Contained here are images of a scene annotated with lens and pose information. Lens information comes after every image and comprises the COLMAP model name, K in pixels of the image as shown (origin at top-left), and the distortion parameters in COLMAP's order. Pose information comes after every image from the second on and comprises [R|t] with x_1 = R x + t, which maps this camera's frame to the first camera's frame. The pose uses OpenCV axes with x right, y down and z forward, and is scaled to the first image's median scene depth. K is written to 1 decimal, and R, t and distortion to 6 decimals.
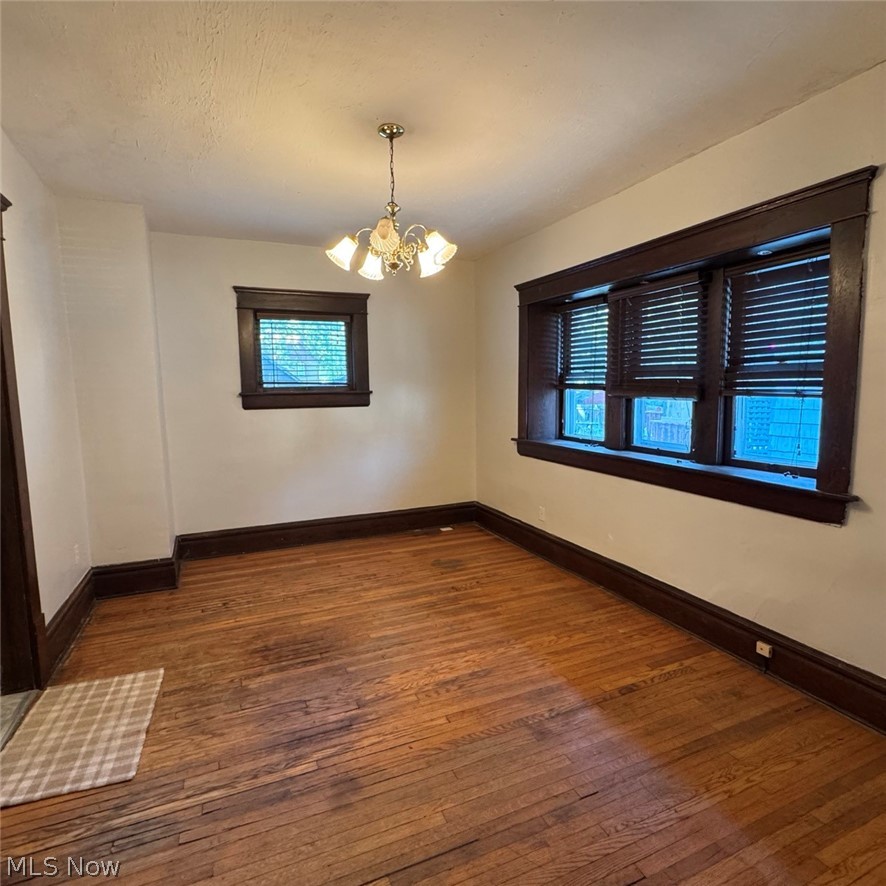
lens RADIAL K [[512.0, 0, 442.7], [0, 512.0, 442.7], [0, 0, 1]] dist [0.000992, -0.001378]
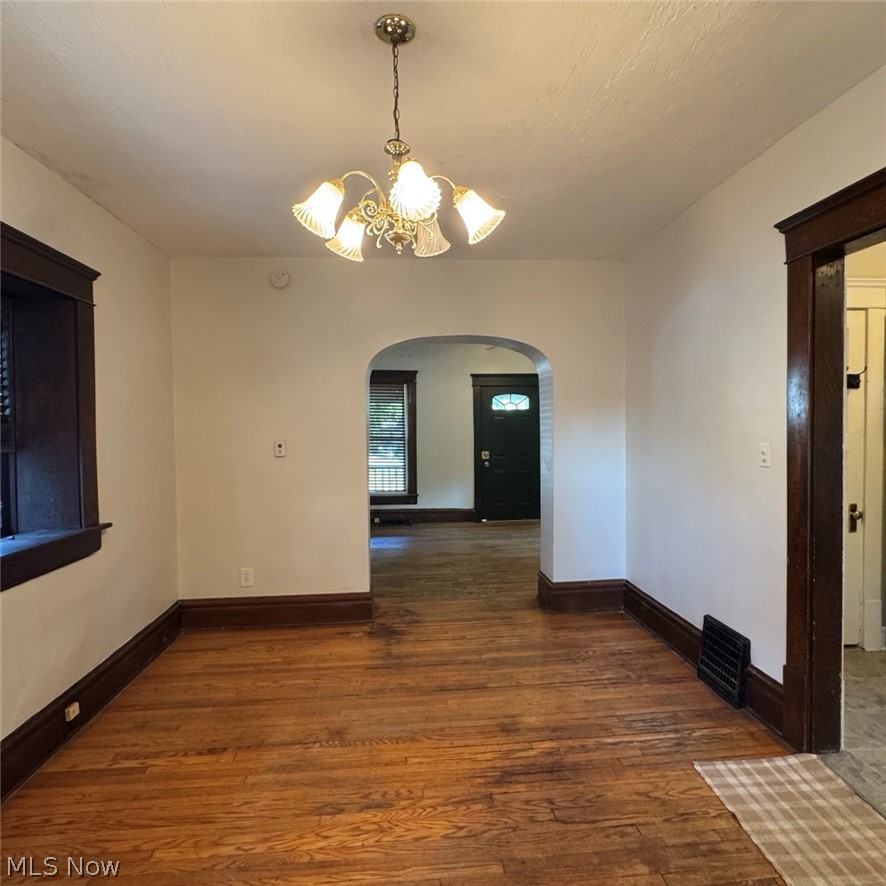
lens RADIAL K [[512.0, 0, 445.7], [0, 512.0, 441.3], [0, 0, 1]] dist [0.000992, -0.001378]
pose [[-0.946639, 0.018073, 0.321789, -0.409224], [0.061806, 0.990076, 0.126216, -0.204328], [-0.316314, 0.139369, -0.938361, 1.889902]]
